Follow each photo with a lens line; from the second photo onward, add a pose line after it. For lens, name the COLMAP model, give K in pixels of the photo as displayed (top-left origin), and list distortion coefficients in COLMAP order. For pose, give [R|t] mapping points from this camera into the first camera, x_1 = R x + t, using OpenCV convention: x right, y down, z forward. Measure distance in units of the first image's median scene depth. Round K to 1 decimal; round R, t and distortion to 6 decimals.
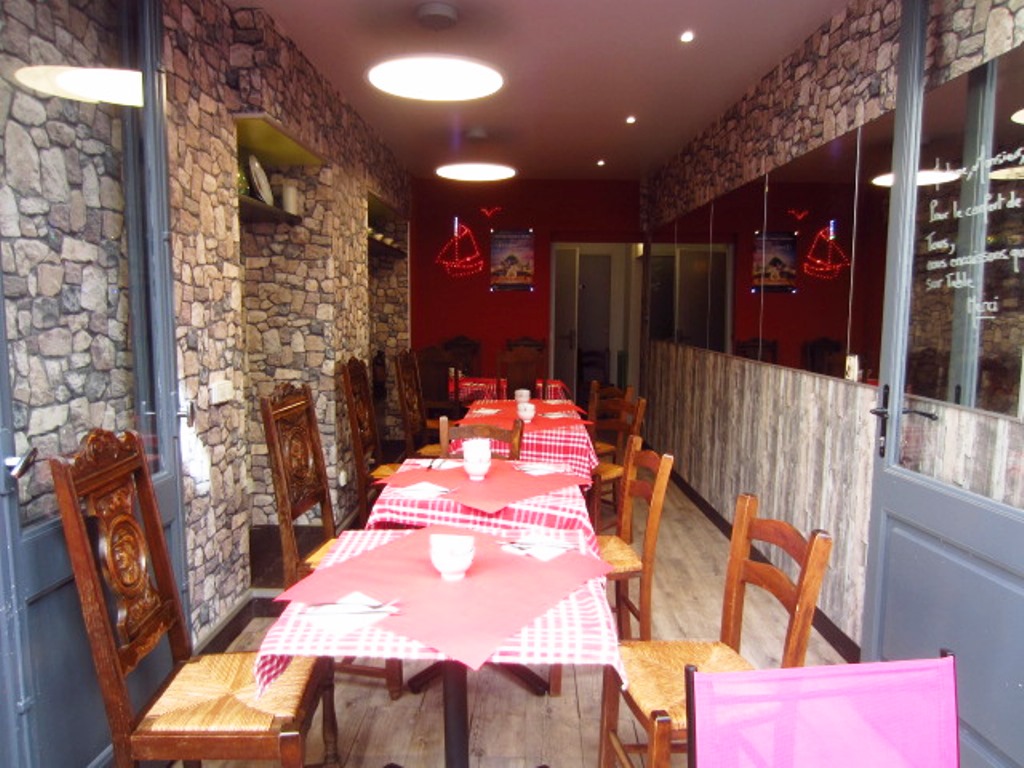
lens RADIAL K [[723.7, 0, 511.5], [0, 723.7, 391.0], [0, 0, 1]] dist [-0.055695, 0.018183]
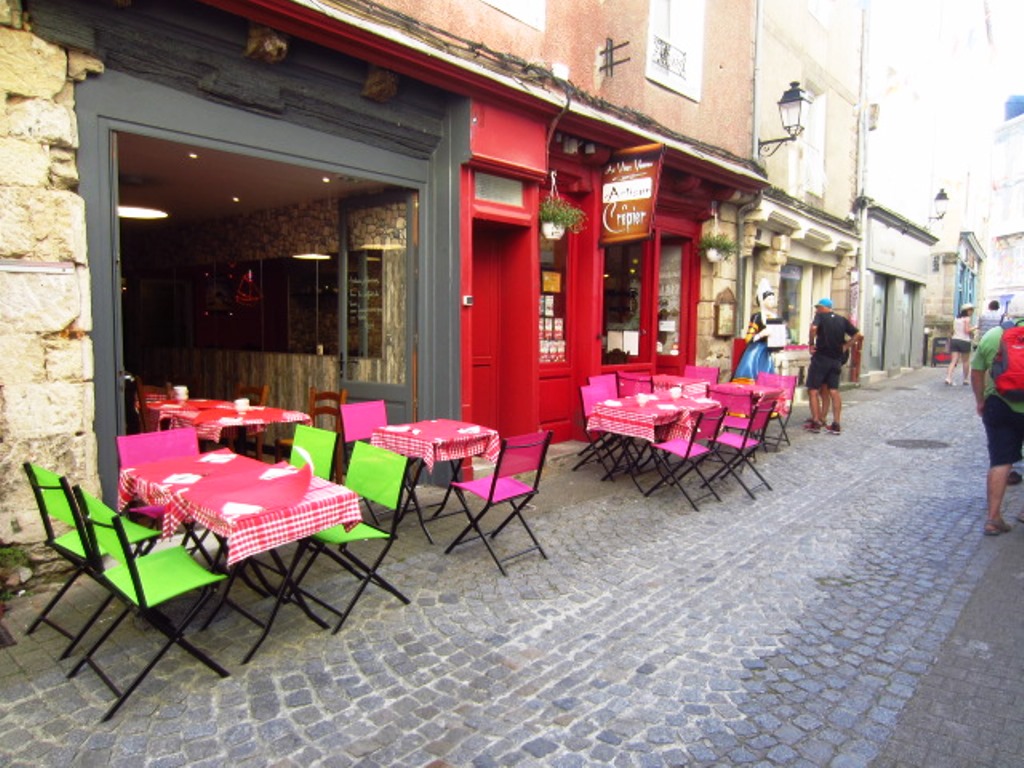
lens RADIAL K [[723.7, 0, 513.3], [0, 723.7, 385.7], [0, 0, 1]] dist [-0.055695, 0.018183]
pose [[0.646575, -0.055442, 0.760833, -1.024068], [0.077716, 0.996954, 0.006603, 0.131041], [-0.758882, 0.054859, 0.648914, -1.157135]]
